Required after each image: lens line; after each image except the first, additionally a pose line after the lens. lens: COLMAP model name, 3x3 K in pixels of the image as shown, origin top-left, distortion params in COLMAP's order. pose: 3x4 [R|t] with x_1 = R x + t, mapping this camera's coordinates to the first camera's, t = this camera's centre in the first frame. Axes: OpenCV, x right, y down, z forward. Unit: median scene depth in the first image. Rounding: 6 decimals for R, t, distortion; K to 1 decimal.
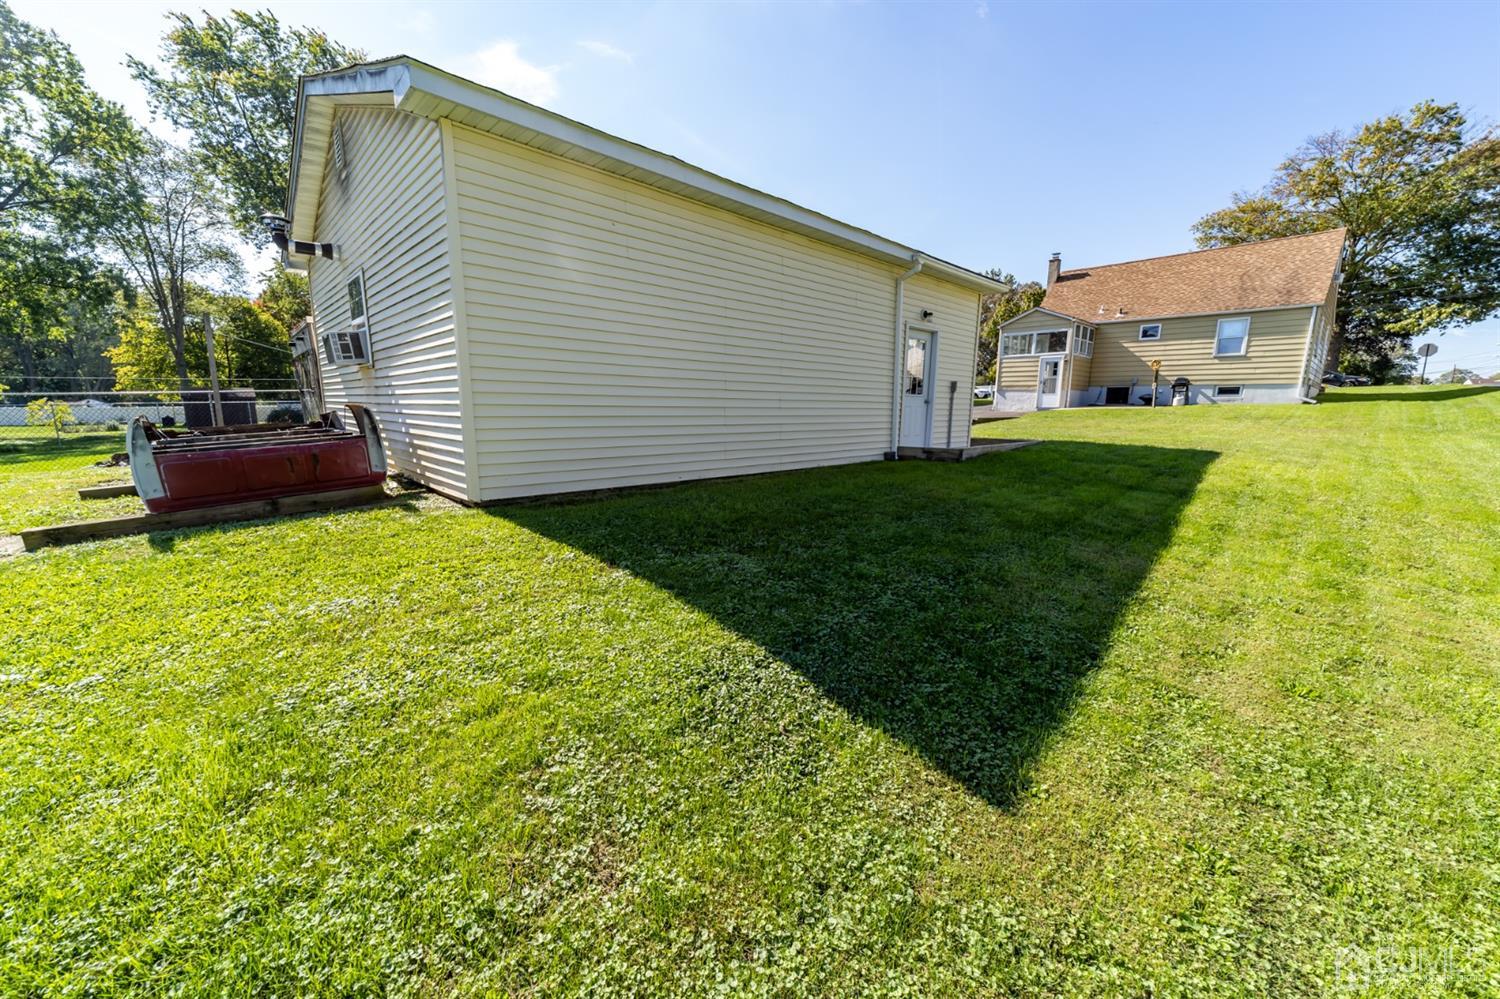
lens RADIAL K [[567.8, 0, 744.4], [0, 567.8, 506.7], [0, 0, 1]] dist [0.002058, 0.000676]
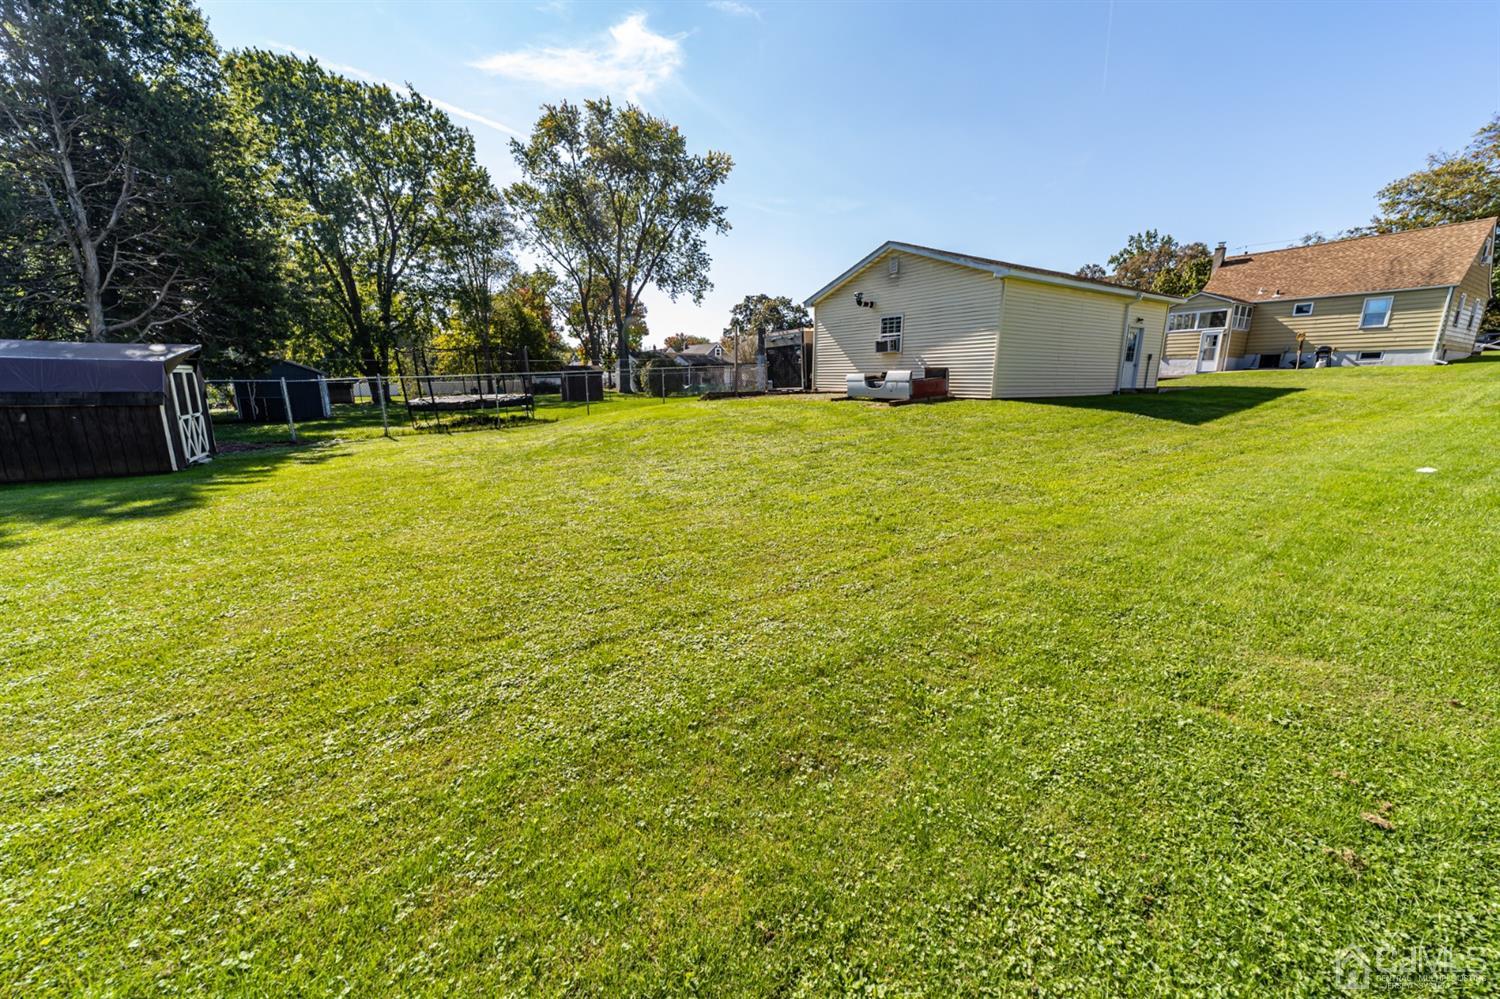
lens RADIAL K [[567.8, 0, 744.4], [0, 567.8, 506.7], [0, 0, 1]] dist [0.002058, 0.000676]
pose [[0.982900, 0.030929, -0.181524, -0.250677], [-0.022907, 0.998673, 0.046126, 0.096216], [0.182710, -0.041179, 0.982304, -0.468858]]
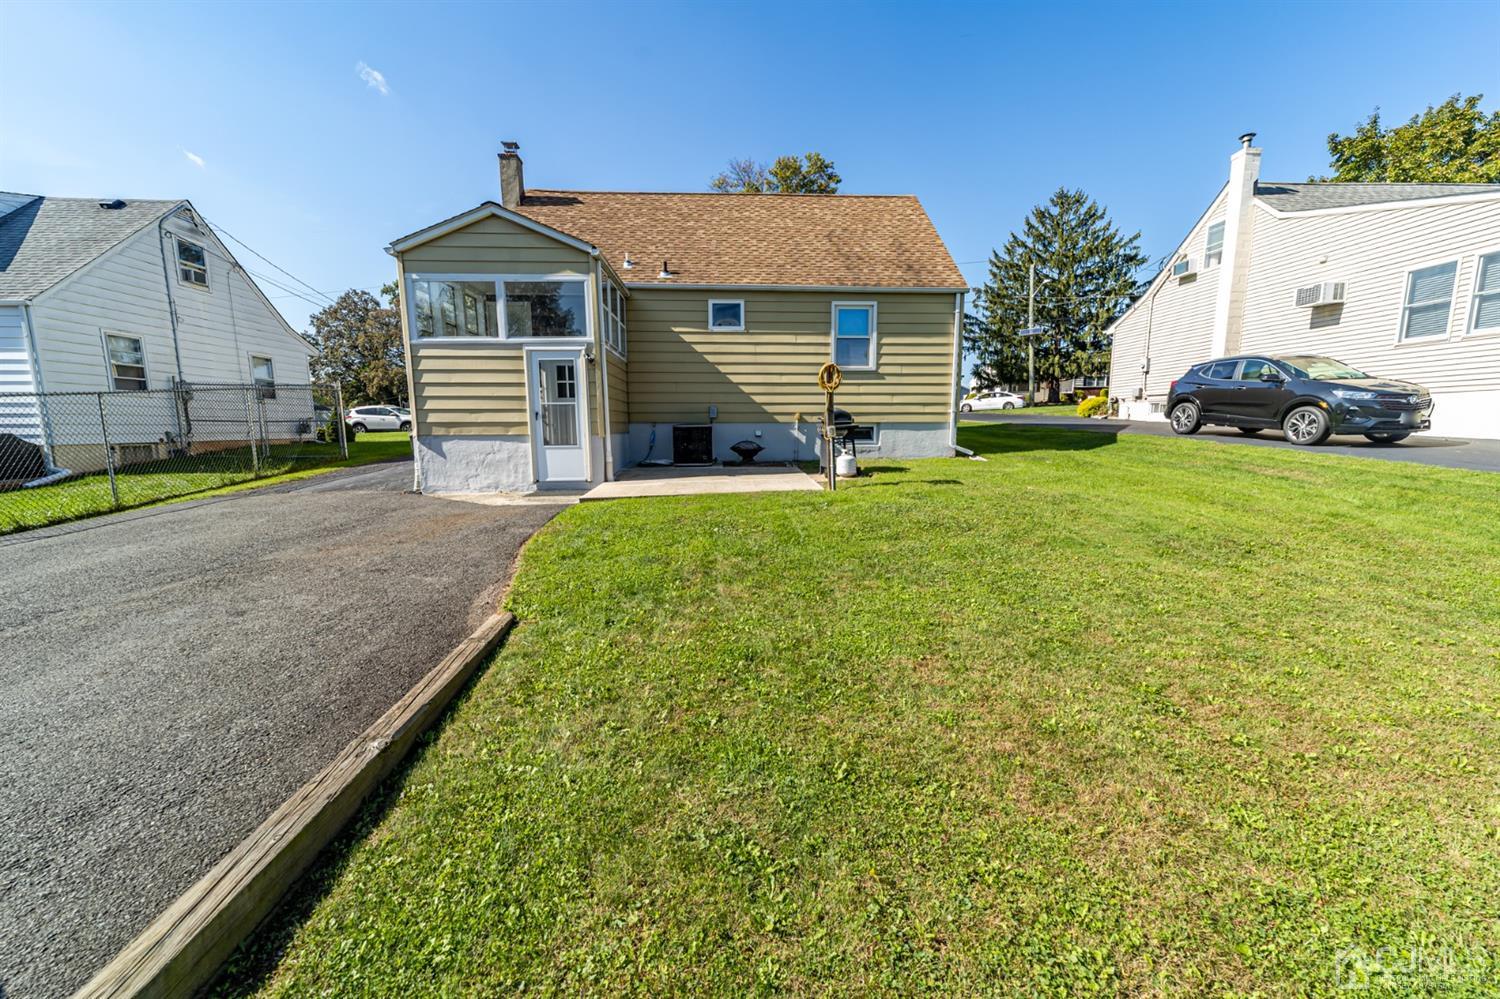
lens RADIAL K [[567.8, 0, 744.4], [0, 567.8, 506.7], [0, 0, 1]] dist [0.002058, 0.000676]
pose [[0.641081, -0.121358, 0.757817, 0.333616], [0.145488, 0.988731, 0.035261, -0.158923], [-0.753557, 0.087649, 0.651513, 0.686629]]
